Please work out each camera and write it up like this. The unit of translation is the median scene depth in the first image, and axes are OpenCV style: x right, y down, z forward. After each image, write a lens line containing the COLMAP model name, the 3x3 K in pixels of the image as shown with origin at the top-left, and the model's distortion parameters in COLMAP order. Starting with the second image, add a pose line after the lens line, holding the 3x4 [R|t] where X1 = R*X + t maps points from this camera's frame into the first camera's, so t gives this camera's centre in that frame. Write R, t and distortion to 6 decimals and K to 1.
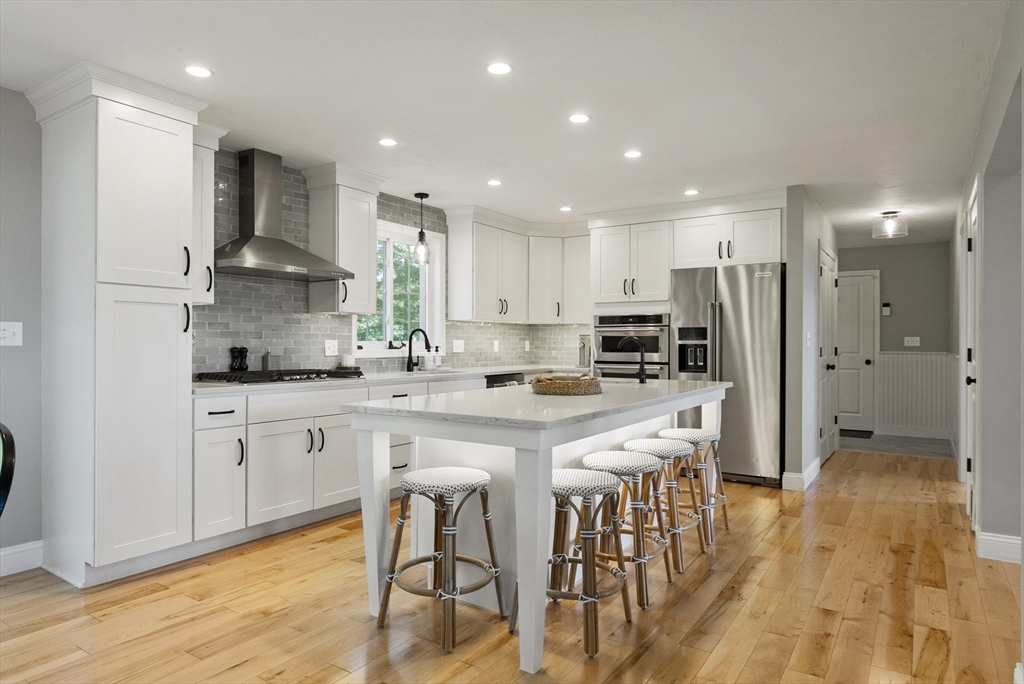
lens RADIAL K [[611.8, 0, 501.3], [0, 611.8, 339.6], [0, 0, 1]] dist [0.015986, 0.000867]
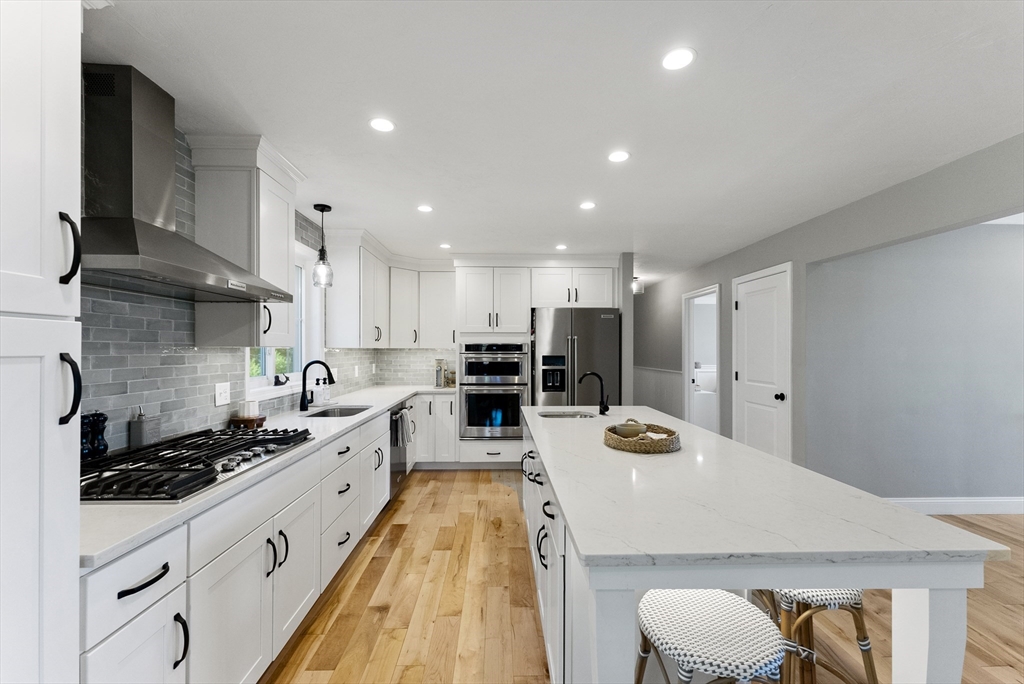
lens RADIAL K [[417.9, 0, 502.4], [0, 417.9, 347.6], [0, 0, 1]] dist [0.001152, 0.000111]
pose [[0.816446, -0.001381, 0.577420, -0.264463], [-0.000426, 0.999995, 0.002994, -0.038572], [-0.577422, -0.002690, 0.816442, 0.366631]]
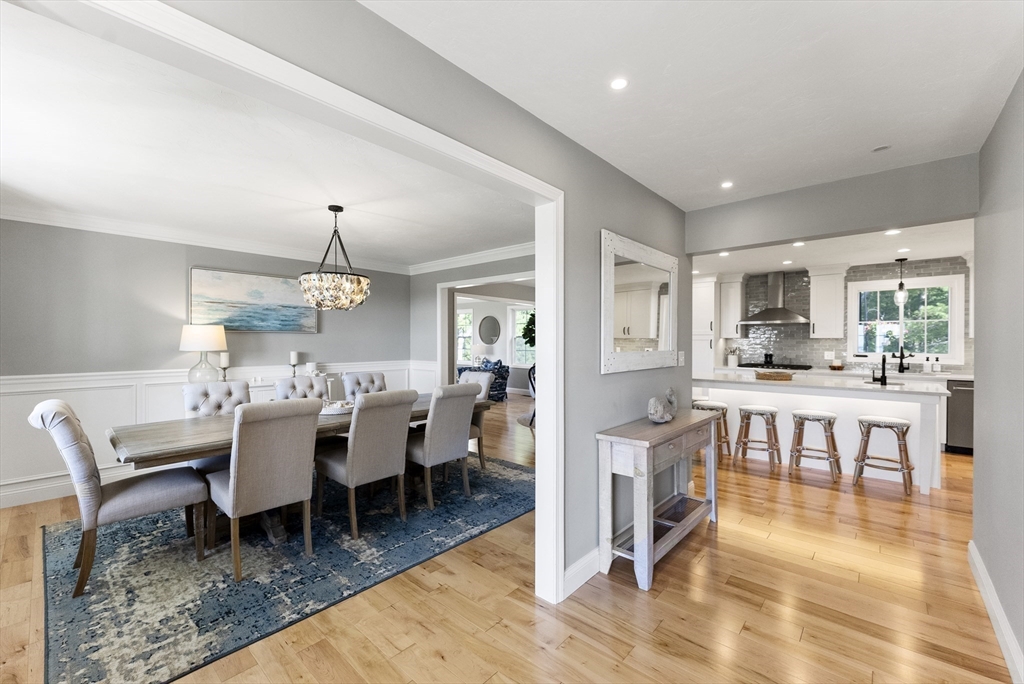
lens RADIAL K [[417.9, 0, 512.3], [0, 417.9, 341.8], [0, 0, 1]] dist [0.001152, 0.000111]
pose [[-0.119298, 0.000091, -0.992859, 1.040471], [0.001375, 0.999999, -0.000074, -0.028274], [0.992858, -0.001375, -0.119298, 0.147616]]
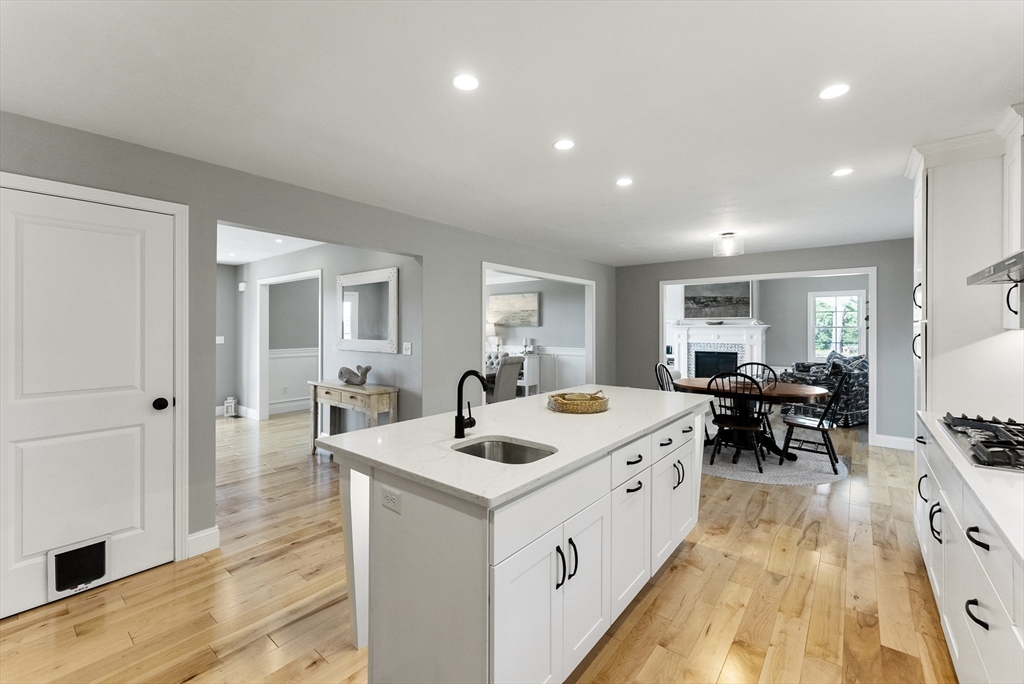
lens RADIAL K [[417.9, 0, 514.6], [0, 417.9, 328.3], [0, 0, 1]] dist [0.001152, 0.000111]
pose [[-0.998332, -0.005254, 0.057499, 0.108776], [-0.005572, 0.999970, -0.005374, -0.034179], [-0.057469, -0.005686, -0.998331, 1.091556]]
